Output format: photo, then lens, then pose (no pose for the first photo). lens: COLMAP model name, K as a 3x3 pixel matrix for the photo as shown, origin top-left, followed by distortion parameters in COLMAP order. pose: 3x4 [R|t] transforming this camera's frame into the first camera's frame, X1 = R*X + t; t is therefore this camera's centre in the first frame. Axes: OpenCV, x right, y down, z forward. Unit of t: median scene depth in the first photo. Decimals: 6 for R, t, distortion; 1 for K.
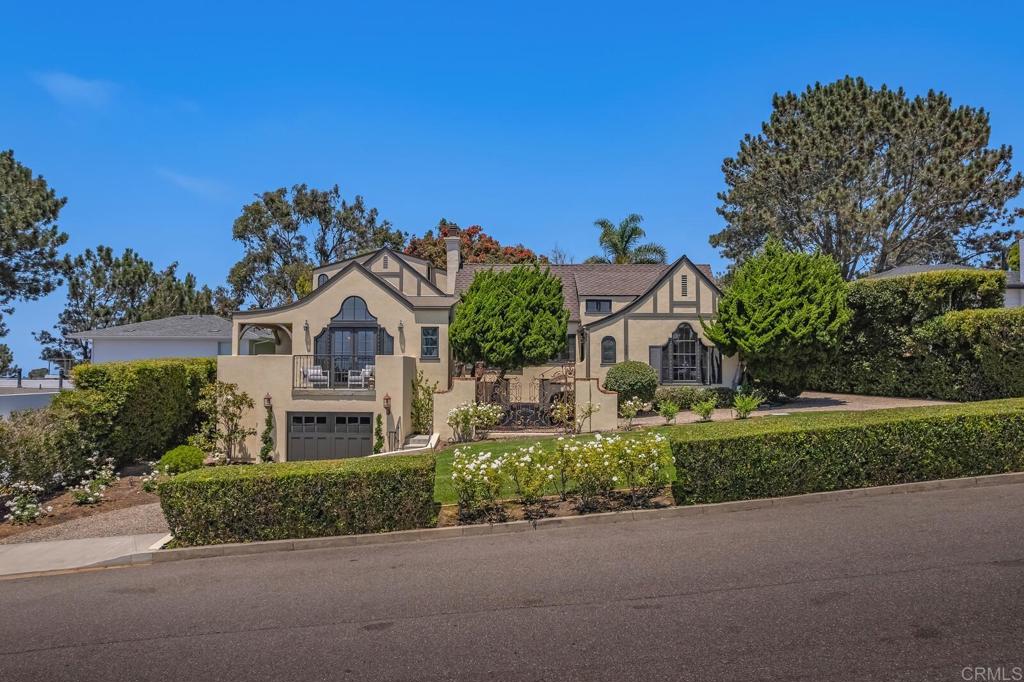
lens RADIAL K [[677.2, 0, 512.0], [0, 677.2, 341.0], [0, 0, 1]] dist [-0.083188, 0.078791]
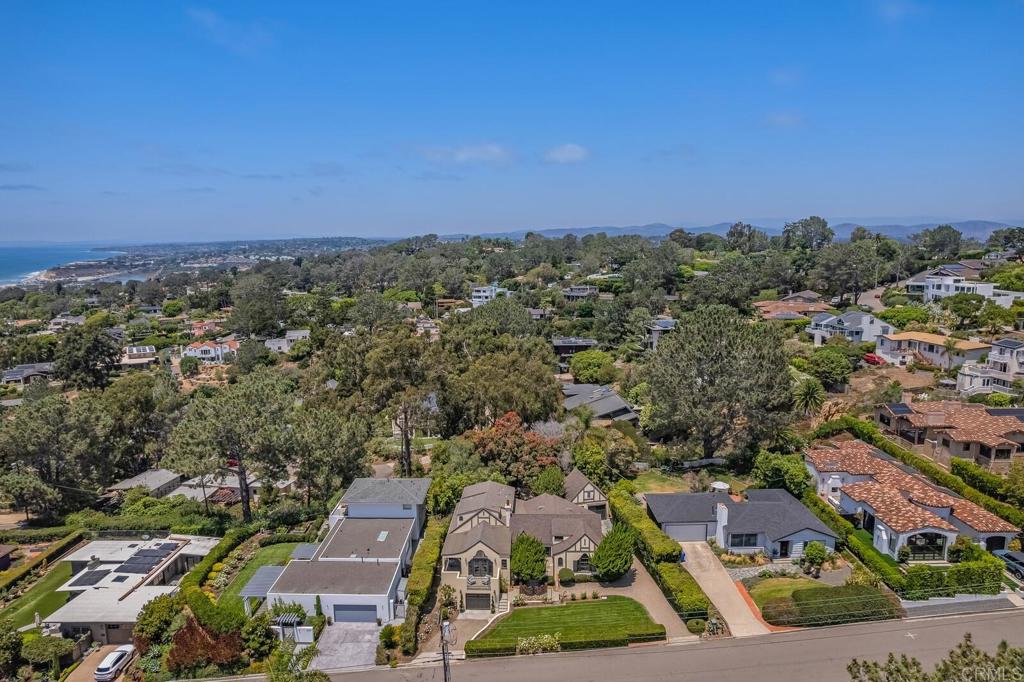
lens RADIAL K [[677.2, 0, 512.0], [0, 677.2, 341.0], [0, 0, 1]] dist [-0.083188, 0.078791]
pose [[0.999431, -0.012724, -0.031230, 0.029494], [0.018453, 0.981490, 0.190624, -1.647954], [0.028226, -0.191092, 0.981166, -1.938608]]
